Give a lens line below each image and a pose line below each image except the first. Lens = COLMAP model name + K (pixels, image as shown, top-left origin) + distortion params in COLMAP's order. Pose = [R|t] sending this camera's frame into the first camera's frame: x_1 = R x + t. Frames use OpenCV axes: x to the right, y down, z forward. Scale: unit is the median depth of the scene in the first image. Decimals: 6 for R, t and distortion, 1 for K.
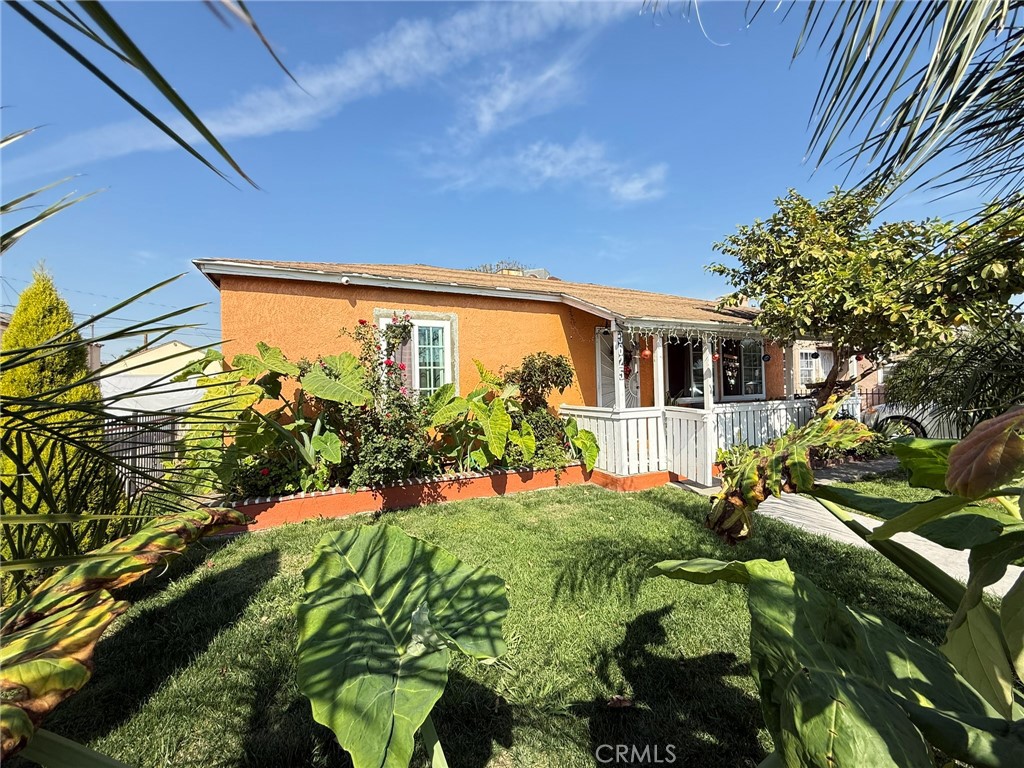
lens RADIAL K [[411.9, 0, 510.2], [0, 411.9, 384.6], [0, 0, 1]] dist [0.000409, -0.000008]
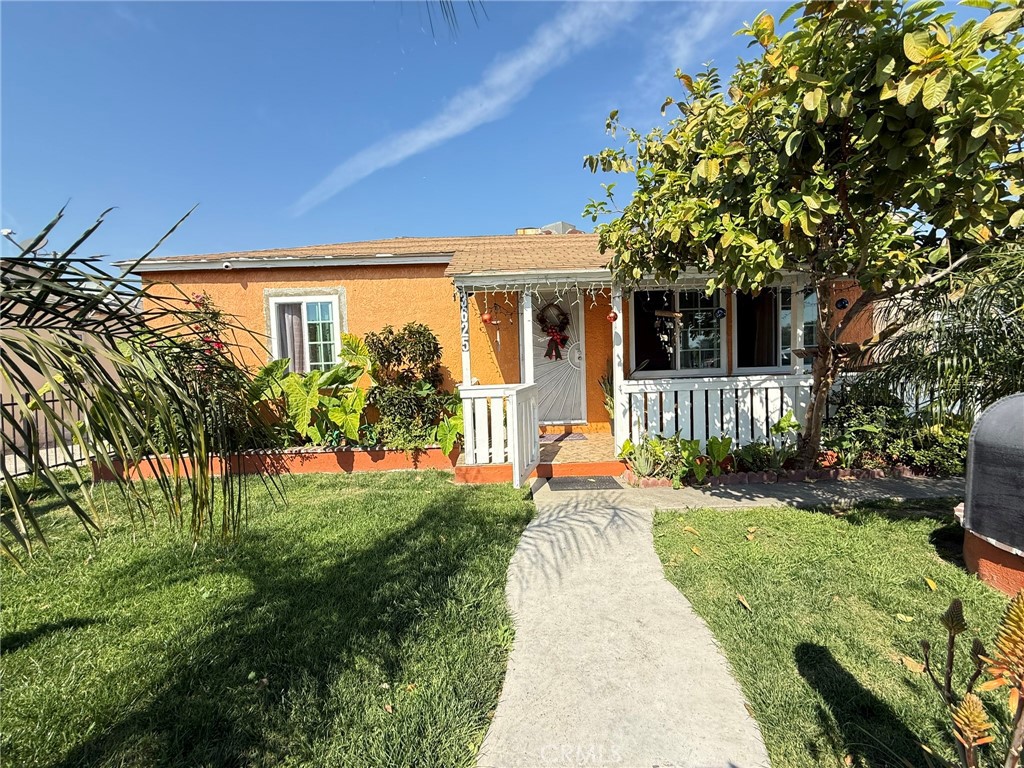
lens RADIAL K [[411.9, 0, 511.9], [0, 411.9, 384.6], [0, 0, 1]] dist [0.000409, -0.000008]
pose [[0.910721, 0.013359, -0.412807, 0.660018], [0.017710, 0.997294, 0.071345, -0.001903], [0.412643, -0.072286, 0.908020, 0.259708]]
